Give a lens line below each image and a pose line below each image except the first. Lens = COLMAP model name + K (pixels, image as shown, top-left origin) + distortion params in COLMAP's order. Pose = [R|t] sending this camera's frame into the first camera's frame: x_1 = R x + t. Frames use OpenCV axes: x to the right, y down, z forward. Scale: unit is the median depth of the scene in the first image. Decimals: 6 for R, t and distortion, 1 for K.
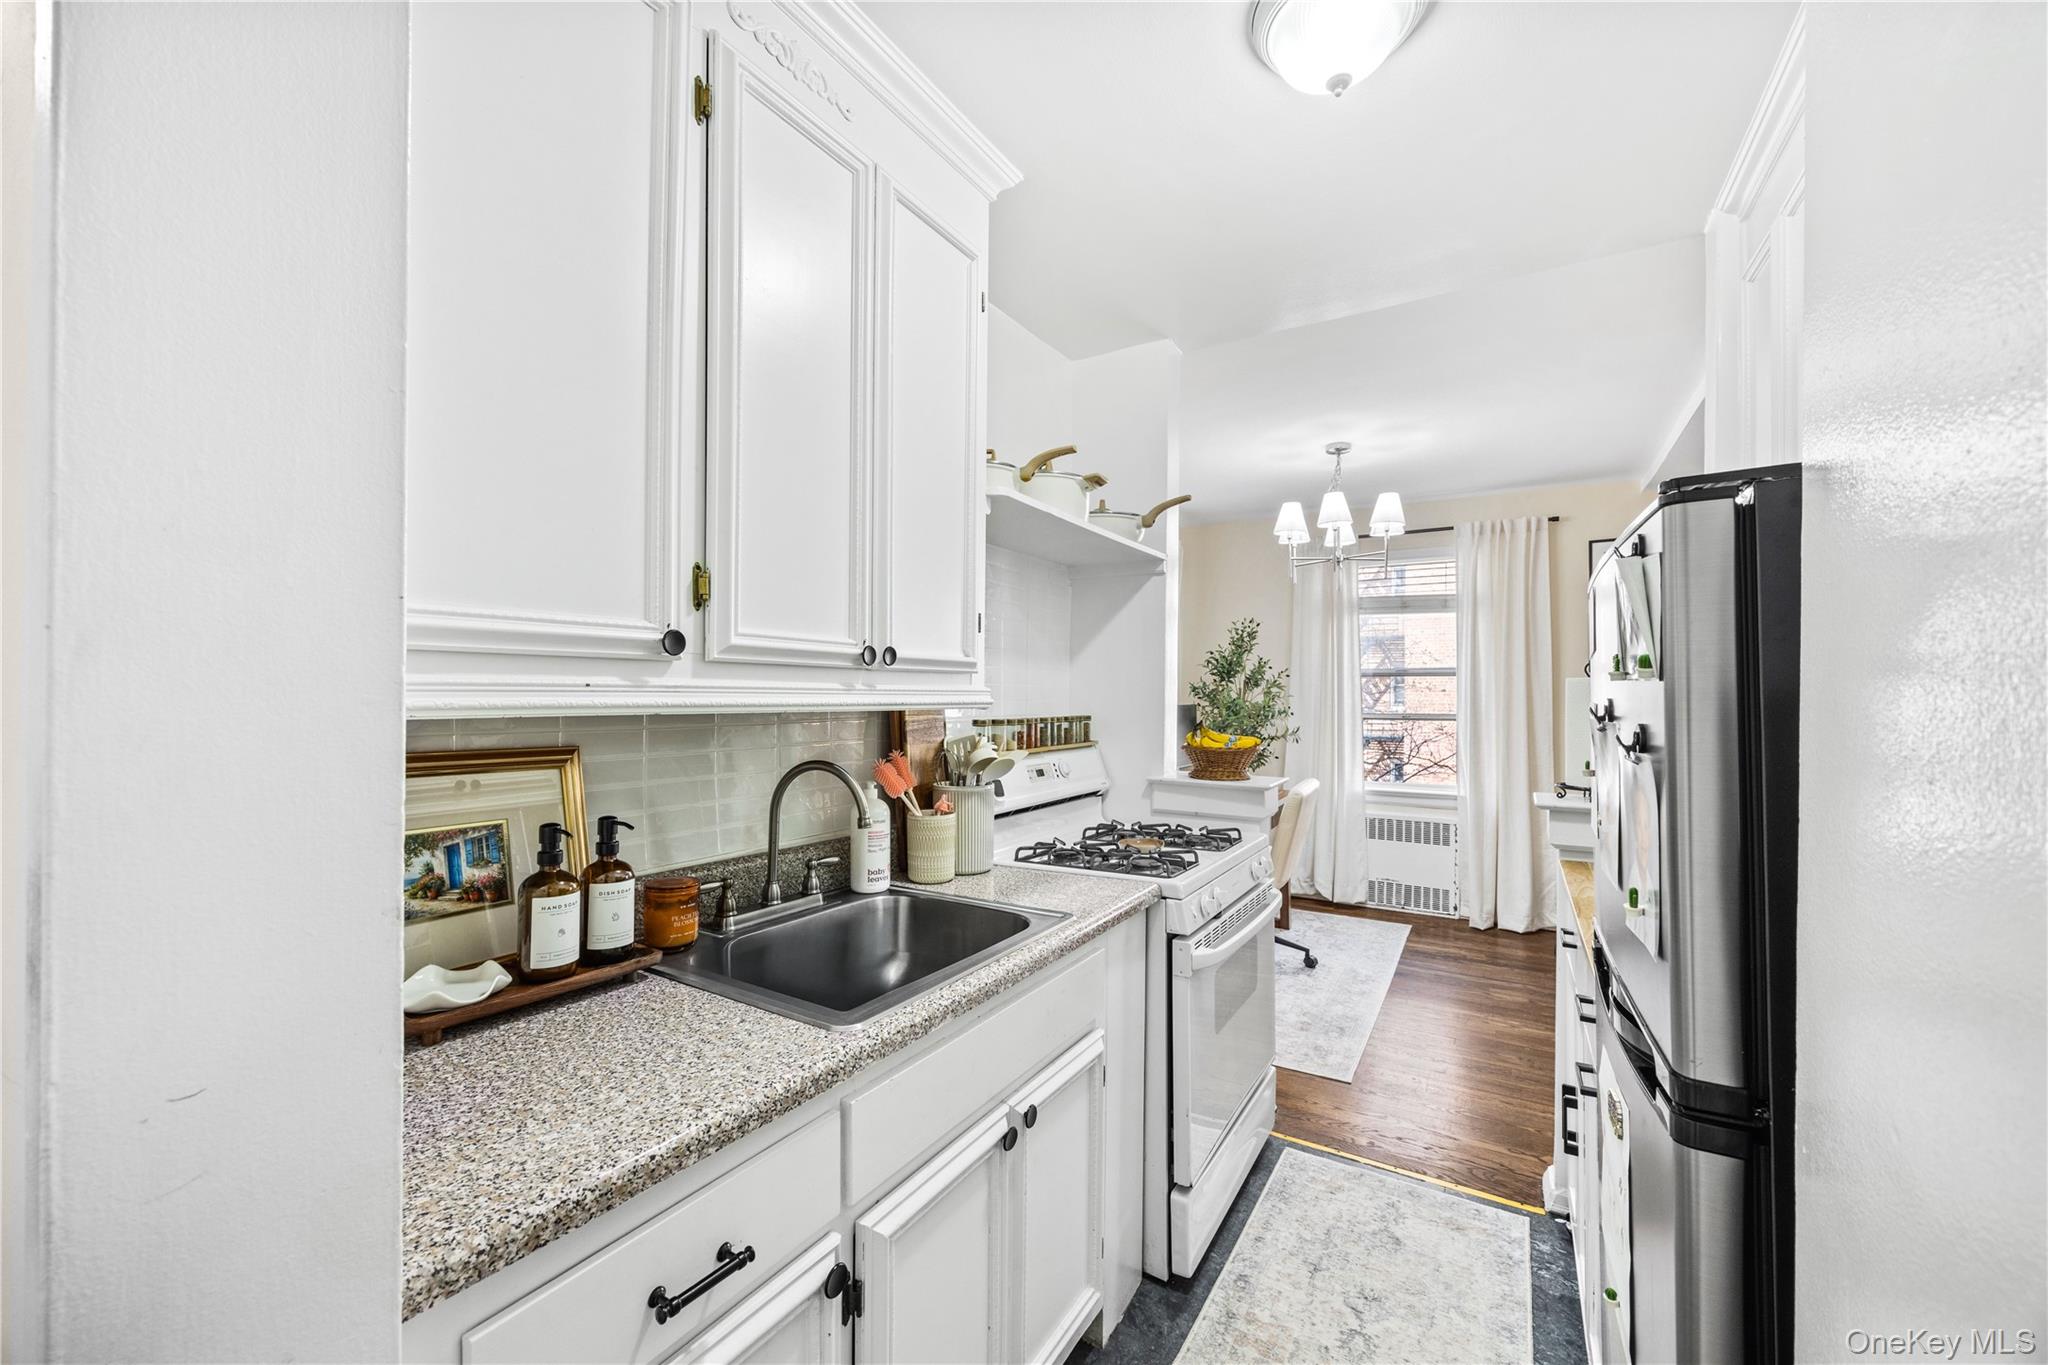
lens RADIAL K [[809.6, 0, 1031.7], [0, 809.6, 697.2], [0, 0, 1]] dist [-0.003563, 0.000482]
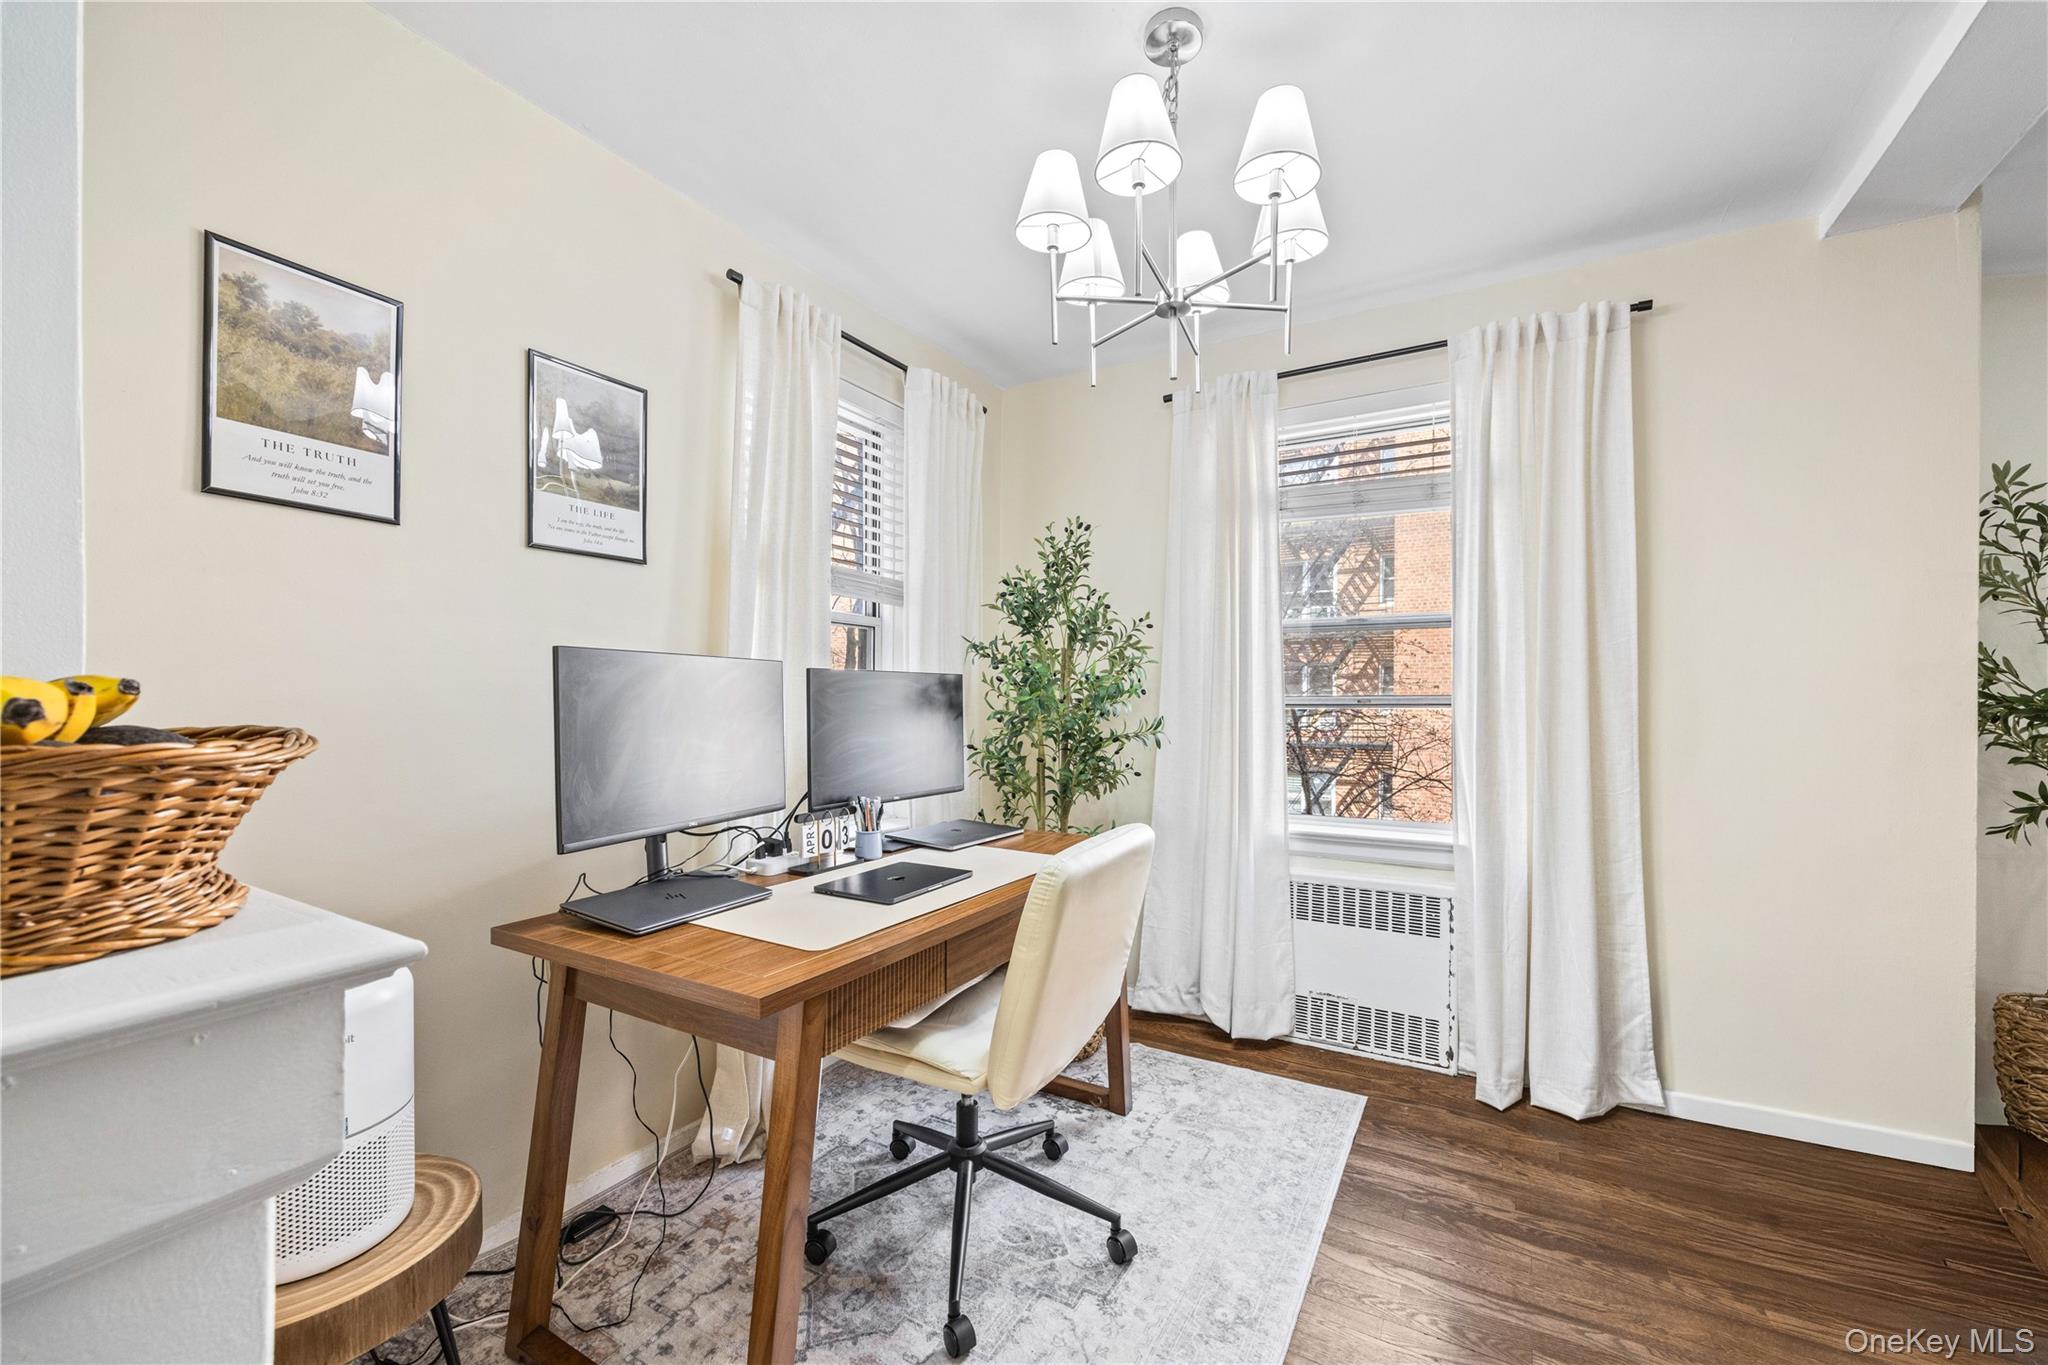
lens RADIAL K [[809.6, 0, 1047.5], [0, 809.6, 705.0], [0, 0, 1]] dist [-0.003563, 0.000482]
pose [[0.999775, 0.001526, 0.021135, 0.300679], [-0.001492, 0.999998, -0.001619, 0.036847], [-0.021138, 0.001587, 0.999775, 0.575155]]
